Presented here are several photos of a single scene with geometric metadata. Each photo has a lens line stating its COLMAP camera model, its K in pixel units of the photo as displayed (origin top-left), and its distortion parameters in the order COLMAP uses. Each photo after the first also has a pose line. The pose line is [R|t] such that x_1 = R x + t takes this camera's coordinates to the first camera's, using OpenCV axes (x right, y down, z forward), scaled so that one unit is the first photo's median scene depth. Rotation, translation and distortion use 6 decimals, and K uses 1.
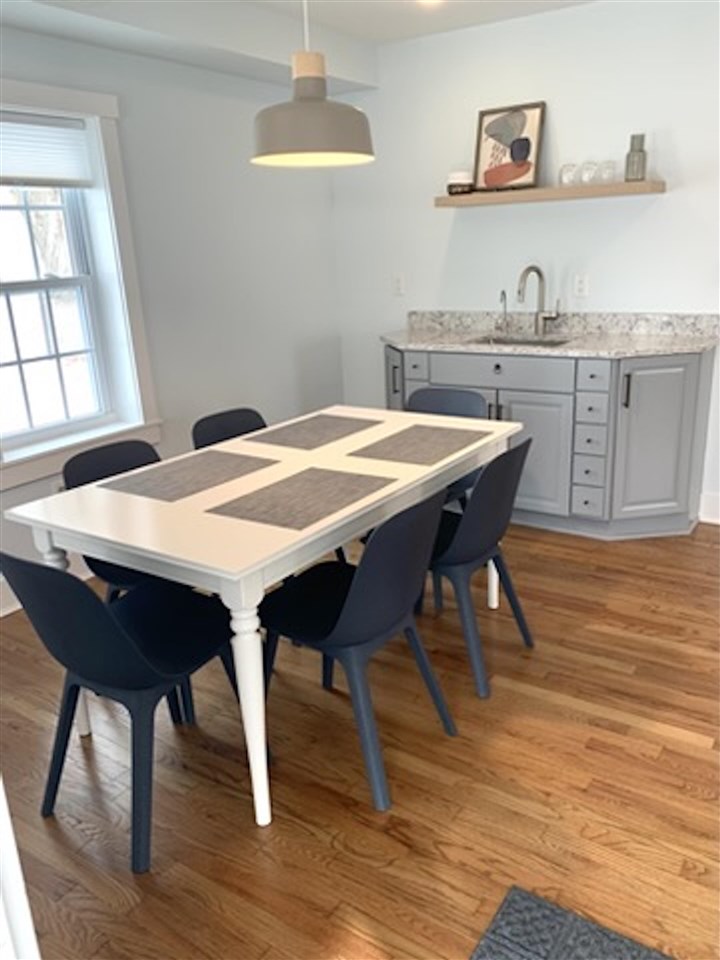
lens RADIAL K [[774.9, 0, 360.0], [0, 774.9, 480.0], [0, 0, 1]] dist [0.028316, -0.004495]
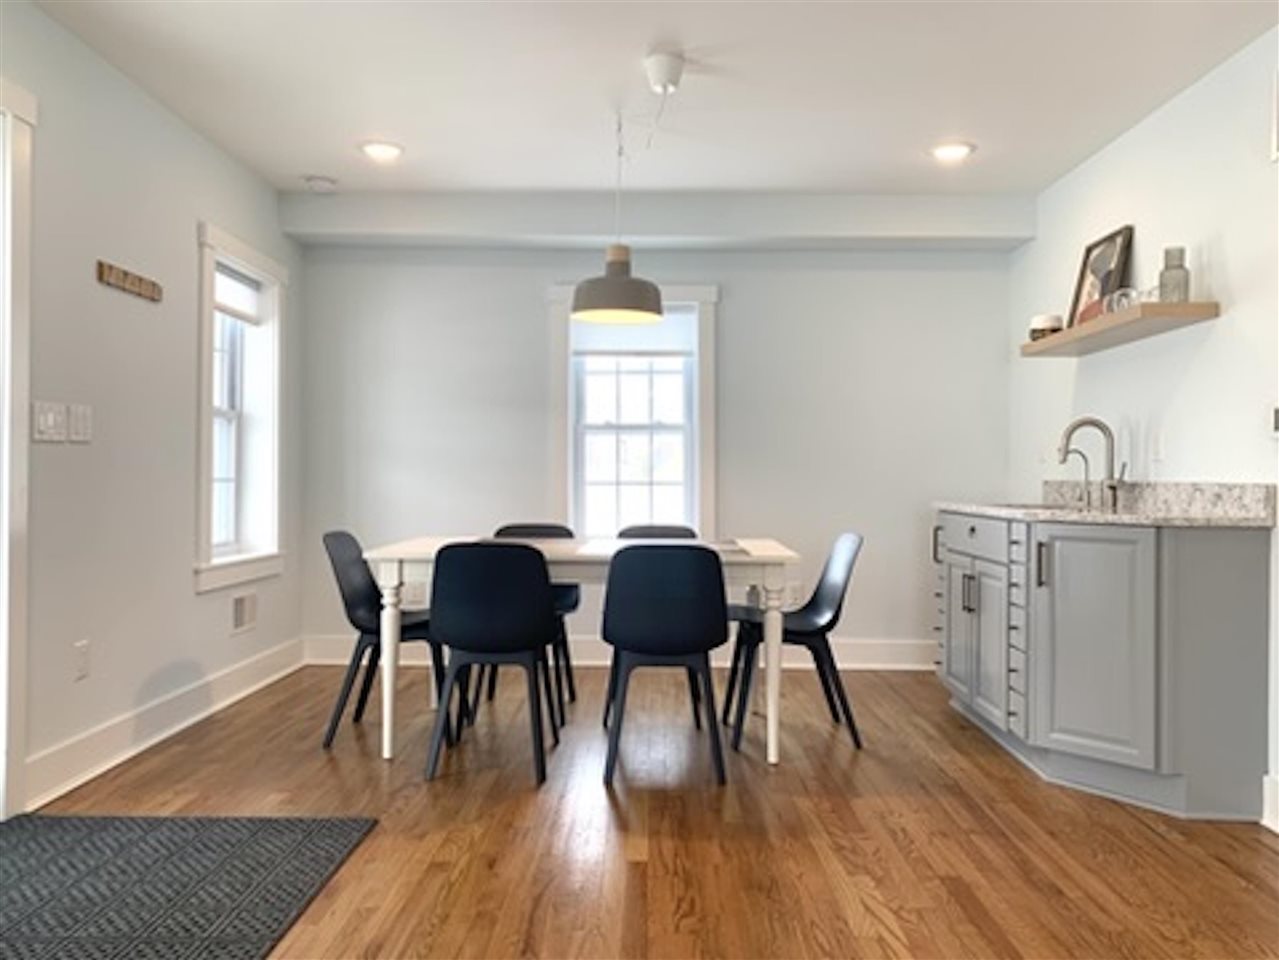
lens RADIAL K [[983.9, 0, 639.5], [0, 983.9, 480.0], [0, 0, 1]] dist [0.004021, 0.000192]
pose [[0.540925, 0.049199, -0.839631, 0.872324], [-0.280754, 0.951590, -0.125114, 0.033682], [0.792829, 0.303407, 0.528551, 0.155080]]
